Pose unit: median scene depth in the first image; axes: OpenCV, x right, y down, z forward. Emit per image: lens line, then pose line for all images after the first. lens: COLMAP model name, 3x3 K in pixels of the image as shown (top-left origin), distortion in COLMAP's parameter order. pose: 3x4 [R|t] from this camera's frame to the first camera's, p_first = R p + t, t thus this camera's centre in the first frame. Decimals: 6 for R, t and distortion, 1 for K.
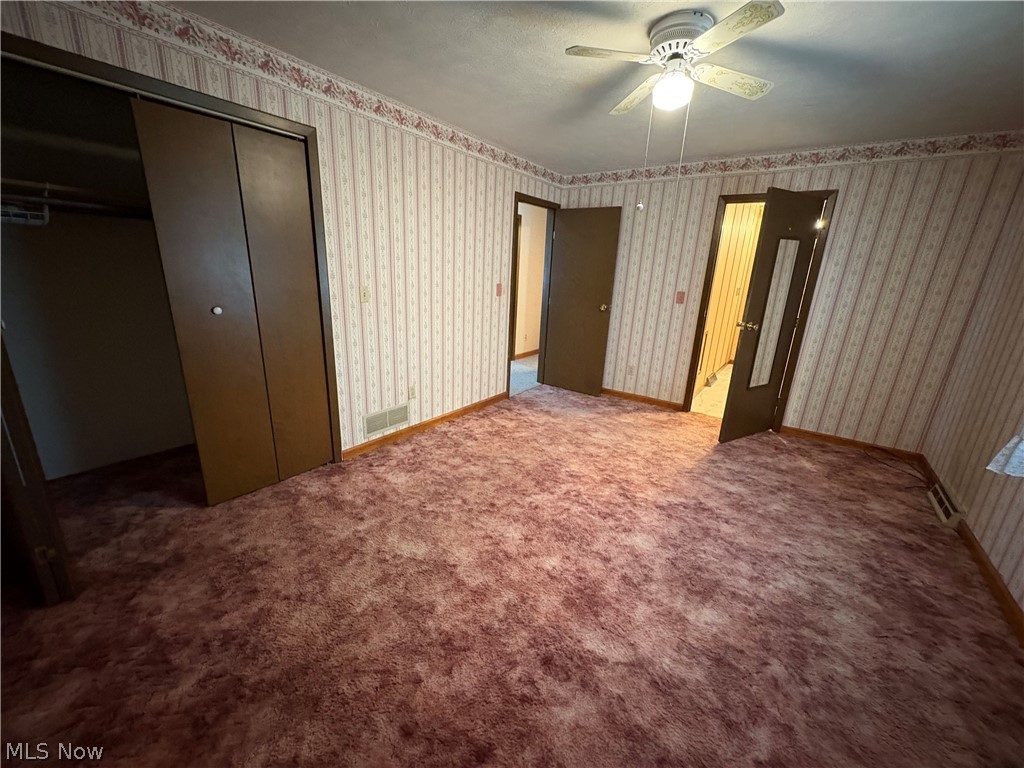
lens RADIAL K [[406.5, 0, 509.8], [0, 406.5, 385.5], [0, 0, 1]] dist [0.001786, 0.000154]
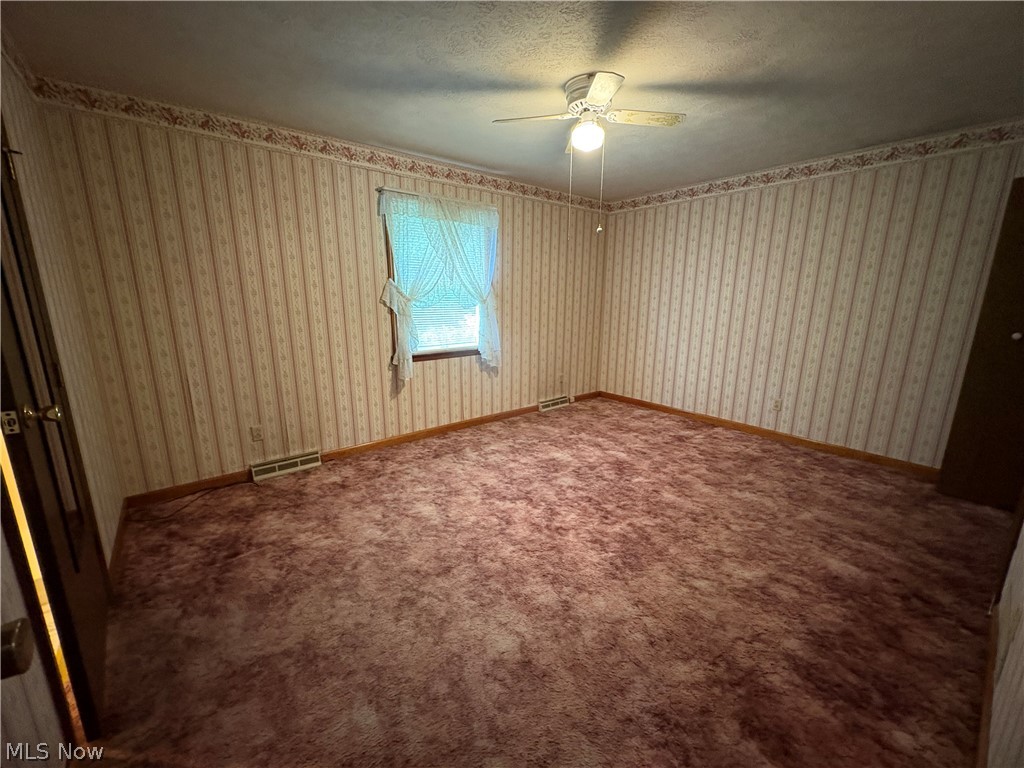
lens RADIAL K [[406.5, 0, 511.4], [0, 406.5, 384.1], [0, 0, 1]] dist [0.001786, 0.000154]
pose [[-0.966003, -0.103544, 0.236890, 0.193460], [0.025079, 0.874440, 0.484485, -0.499418], [-0.257312, 0.473955, -0.842115, 1.808883]]
